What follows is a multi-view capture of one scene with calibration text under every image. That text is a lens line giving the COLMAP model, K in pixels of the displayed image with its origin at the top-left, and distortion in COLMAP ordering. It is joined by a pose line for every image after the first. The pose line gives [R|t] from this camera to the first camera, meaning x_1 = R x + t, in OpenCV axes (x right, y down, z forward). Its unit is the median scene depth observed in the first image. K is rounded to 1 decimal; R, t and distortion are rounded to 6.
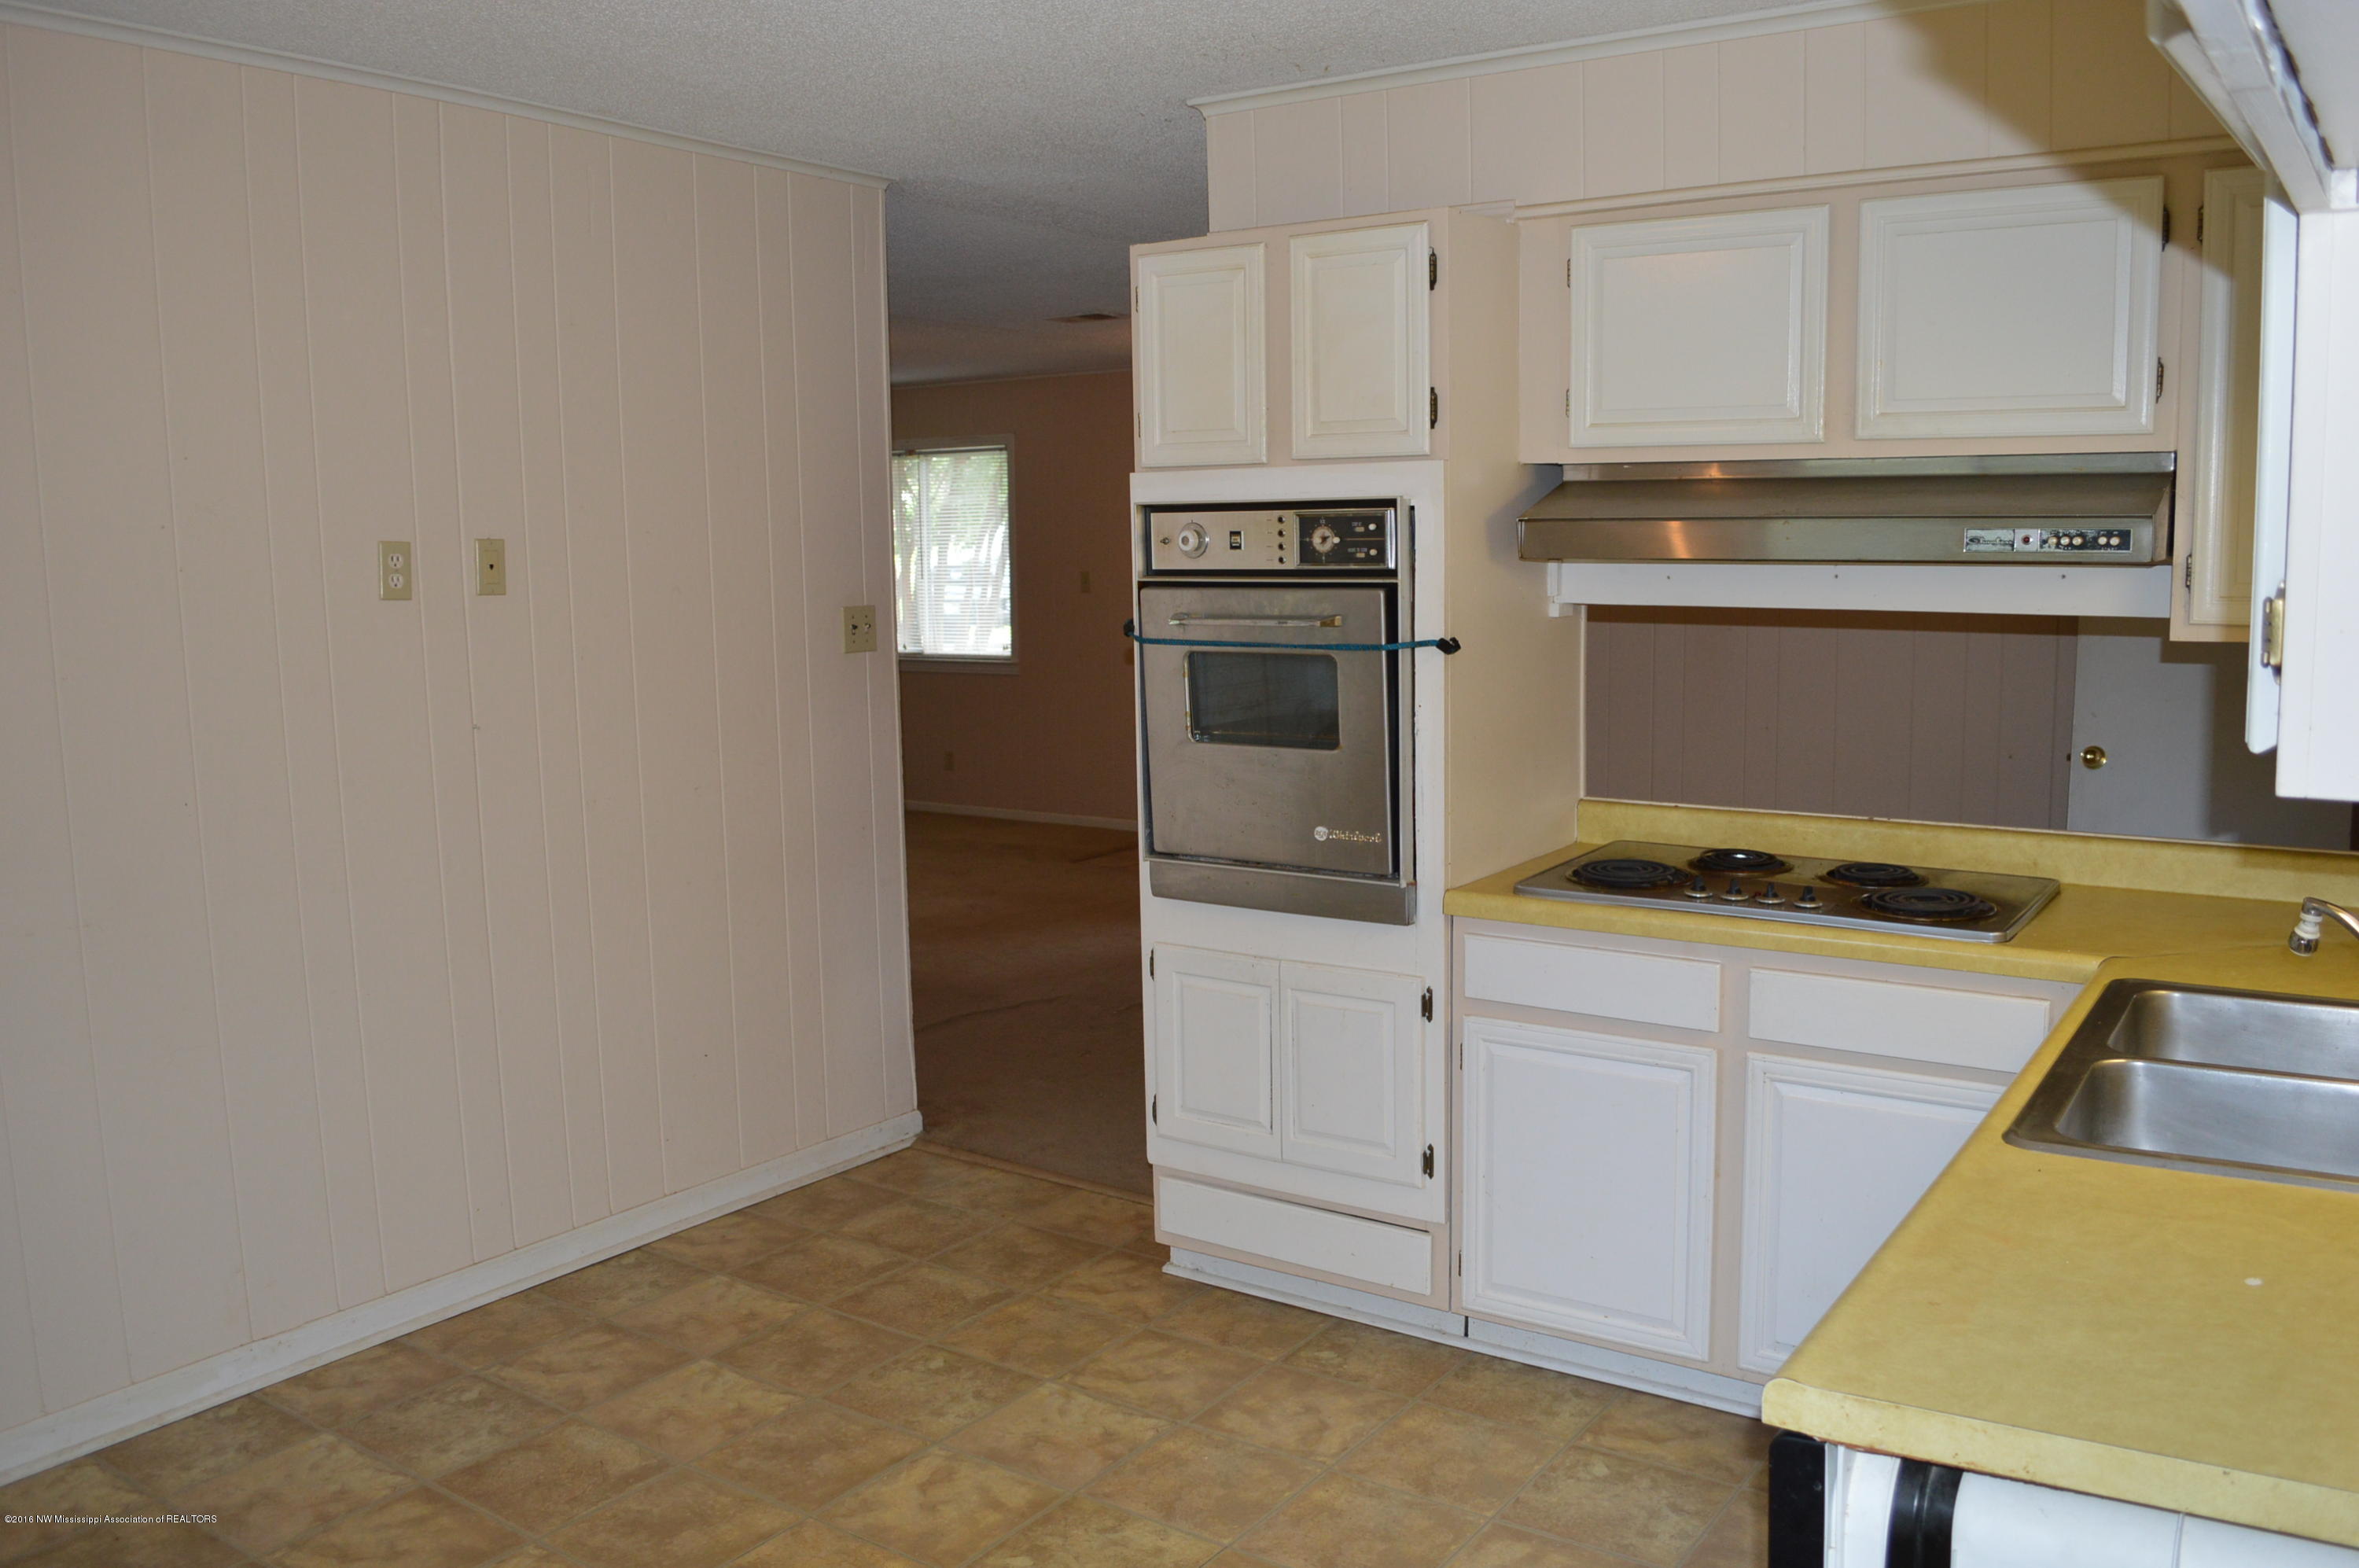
lens RADIAL K [[1881.3, 0, 1196.9], [0, 1881.3, 781.1], [0, 0, 1]] dist [-0.081185, 0.011487]
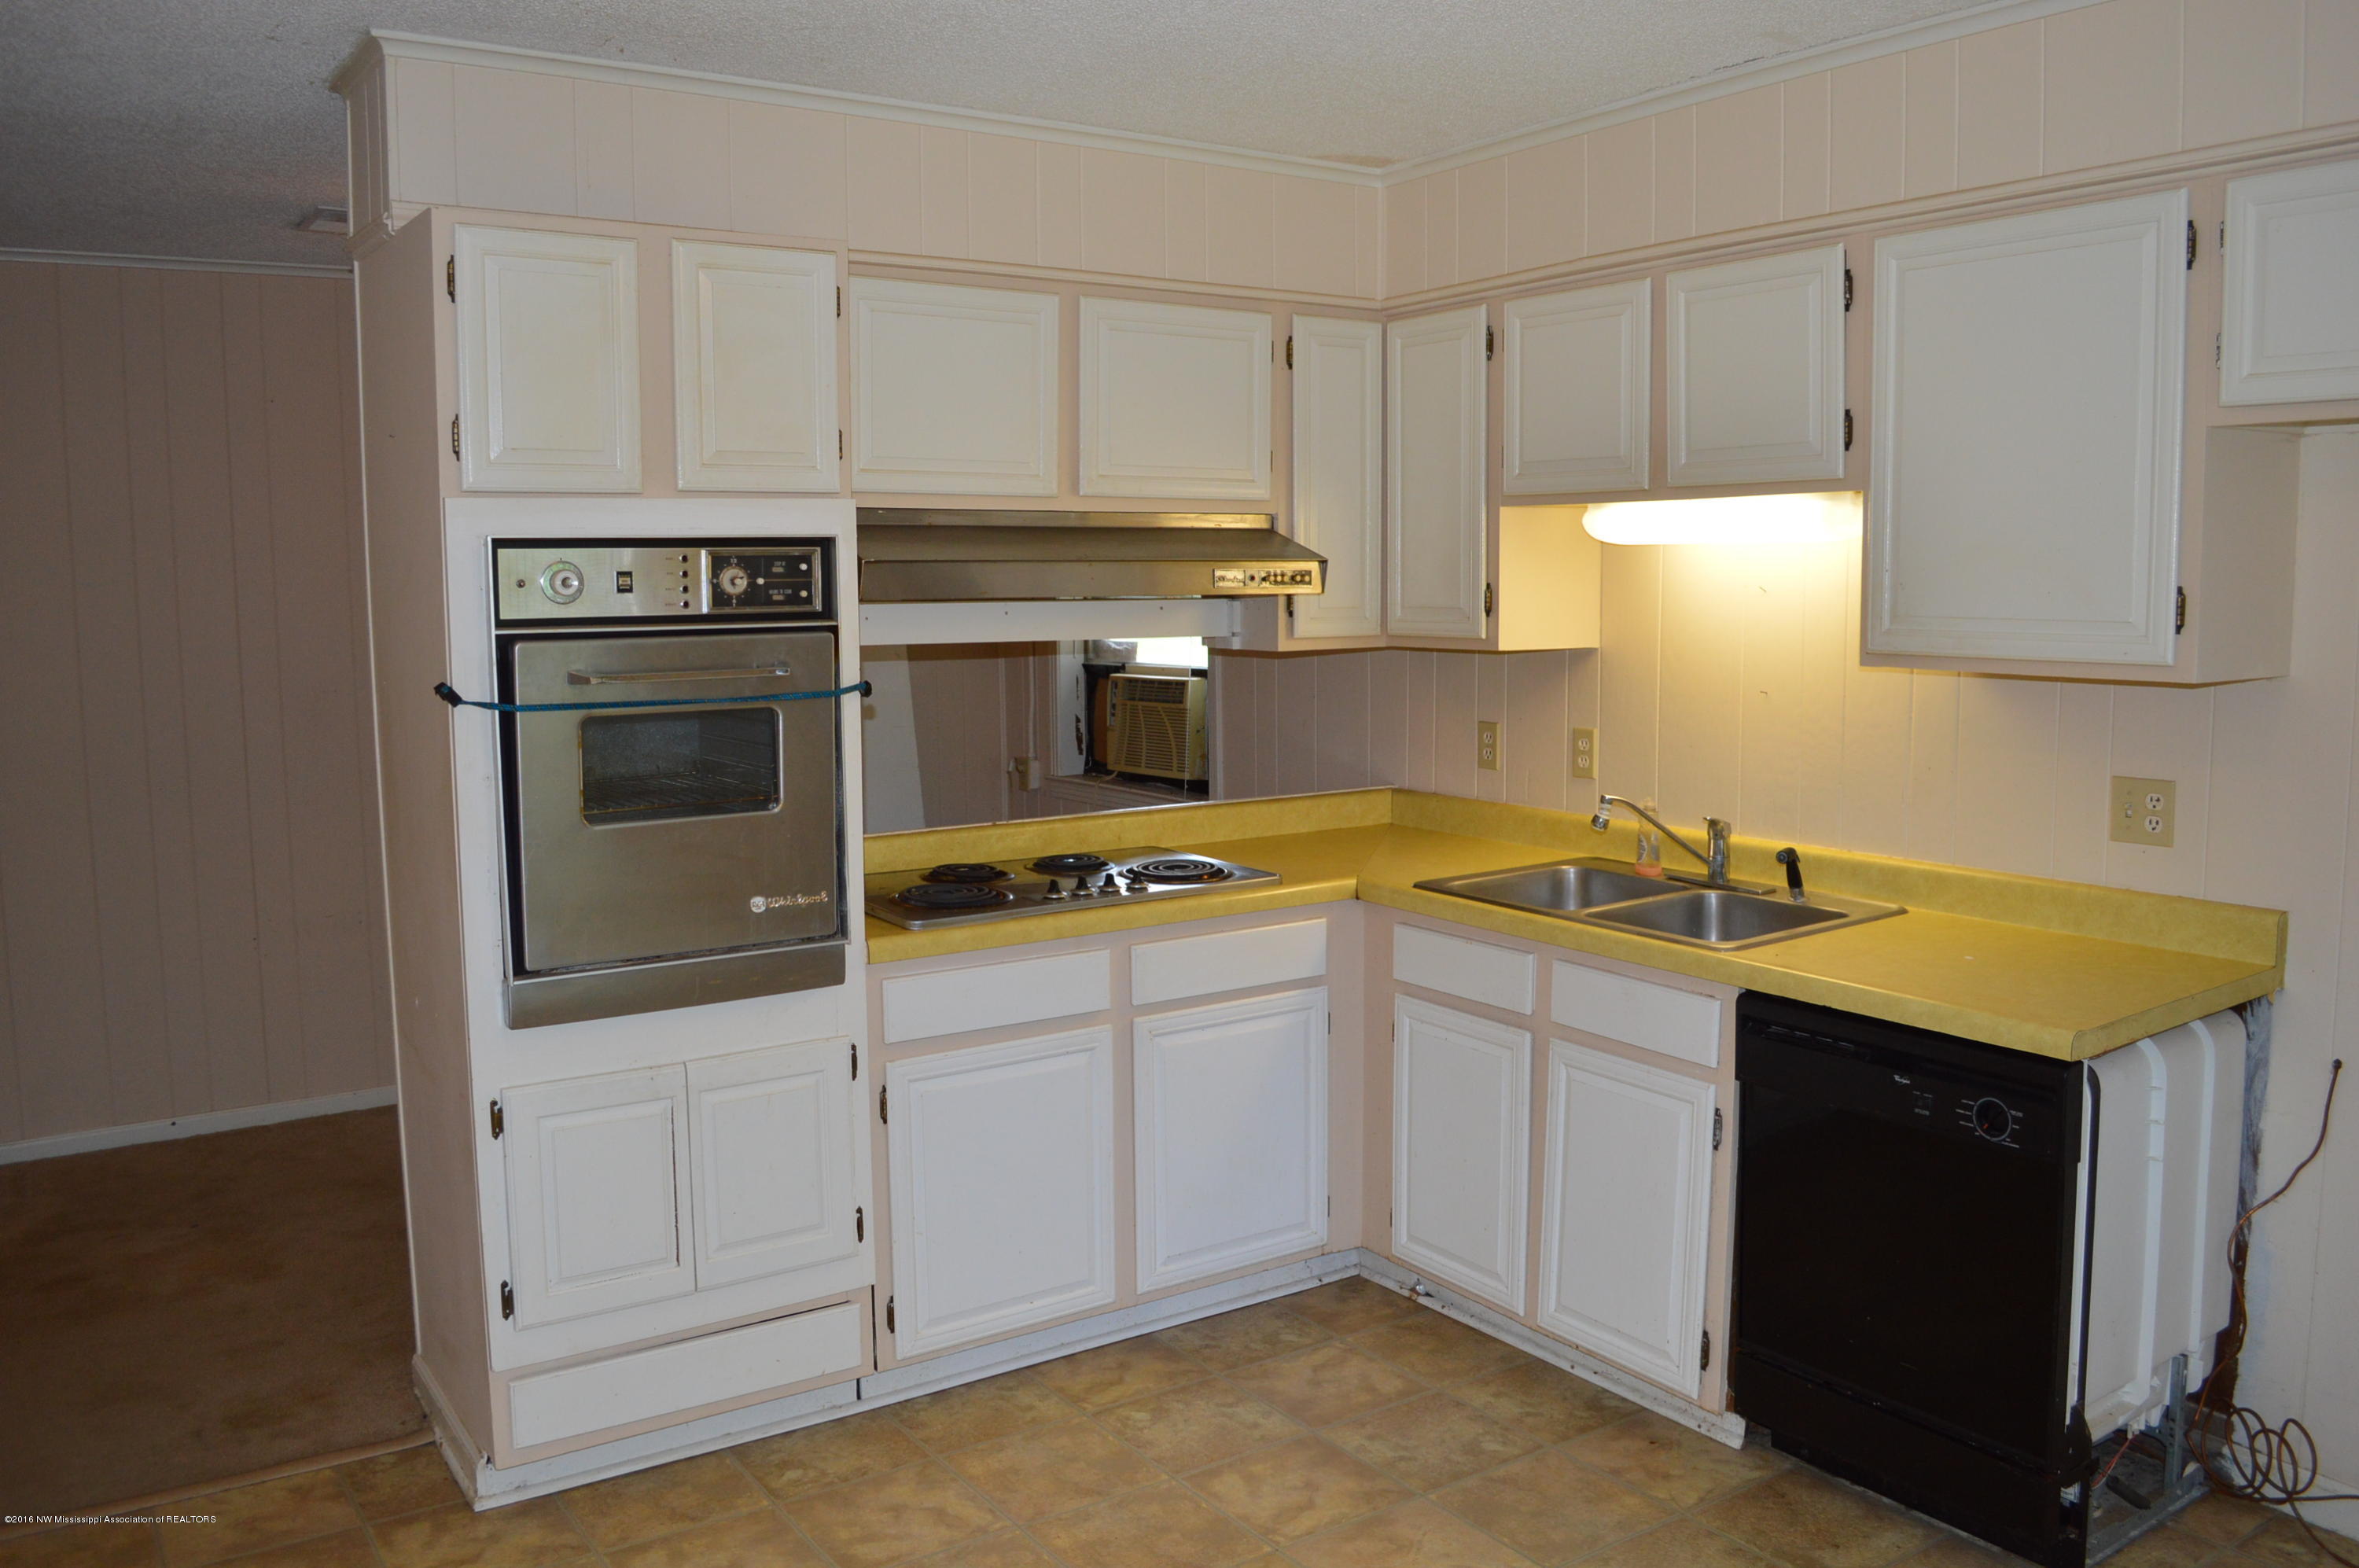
lens RADIAL K [[1881.3, 0, 1196.3], [0, 1881.3, 780.0], [0, 0, 1]] dist [-0.081185, 0.011487]
pose [[0.362236, -0.091449, 0.927589, -0.695091], [0.125546, 0.990894, 0.048662, -0.049416], [-0.923593, 0.098828, 0.370418, 0.469754]]
